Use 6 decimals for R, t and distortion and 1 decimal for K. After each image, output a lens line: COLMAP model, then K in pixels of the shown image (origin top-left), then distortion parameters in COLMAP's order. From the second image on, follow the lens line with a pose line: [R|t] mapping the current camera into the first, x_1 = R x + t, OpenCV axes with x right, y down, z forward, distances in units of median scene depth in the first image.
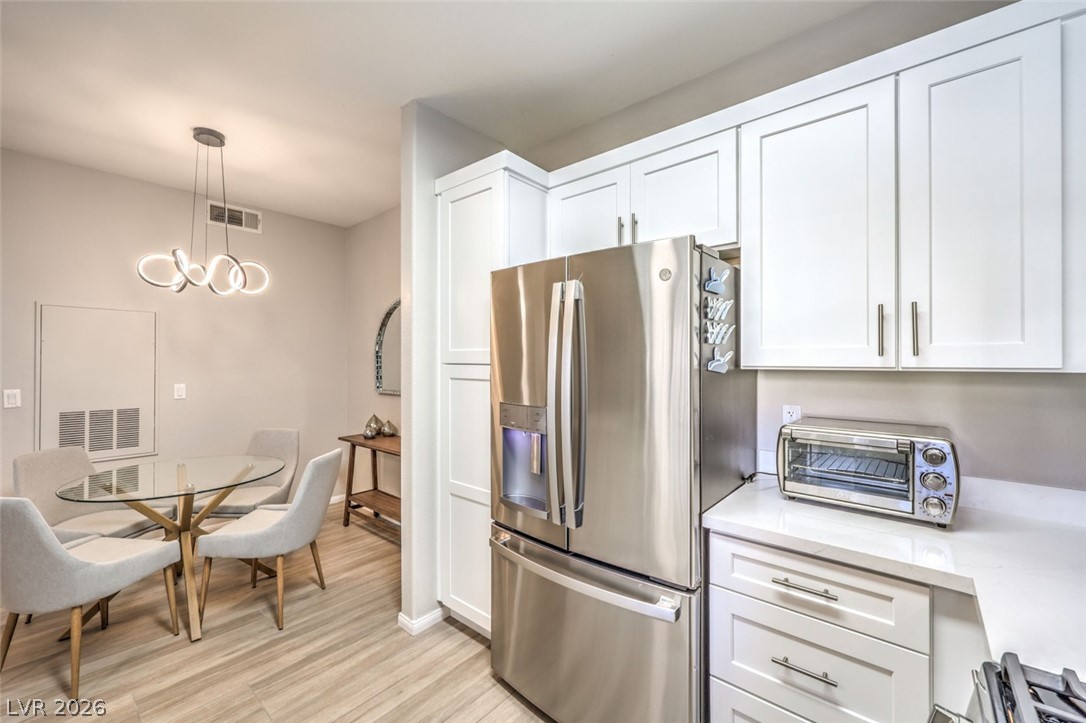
lens RADIAL K [[436.9, 0, 541.2], [0, 436.9, 355.5], [0, 0, 1]] dist [0.001633, -0.000107]
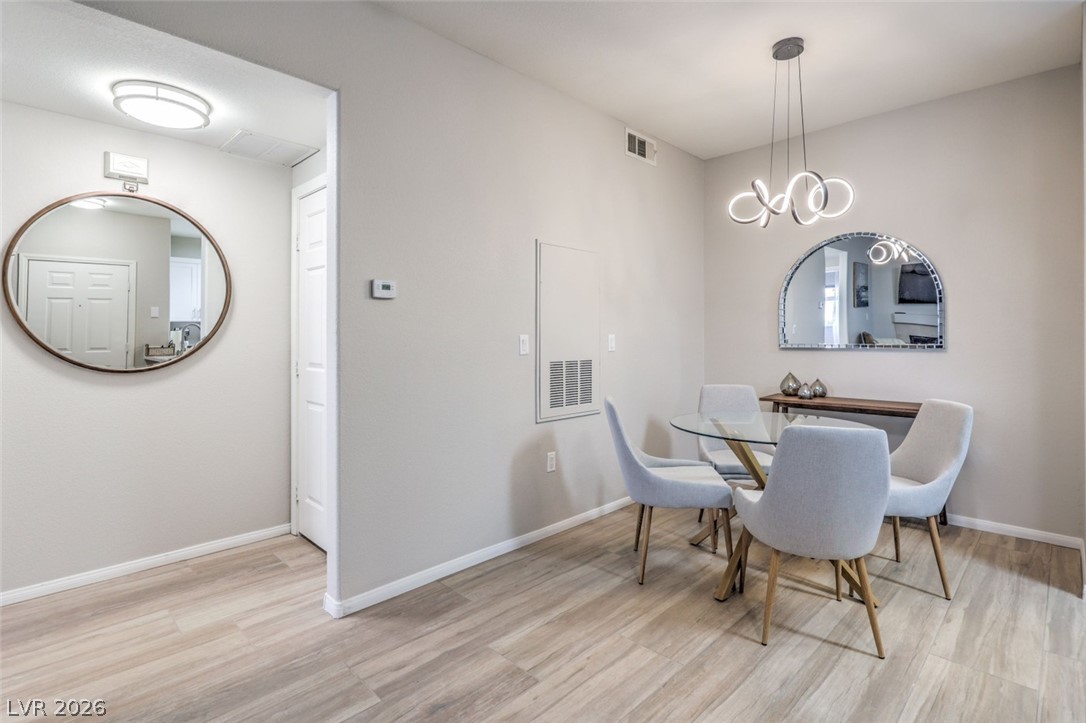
lens RADIAL K [[531.8, 0, 526.6], [0, 531.8, 355.4], [0, 0, 1]] dist [0.000920, -0.001122]
pose [[0.996567, -0.003668, -0.082711, -1.362464], [0.007837, 0.998711, 0.050141, 0.080128], [0.082421, -0.050617, 0.995311, -0.101571]]
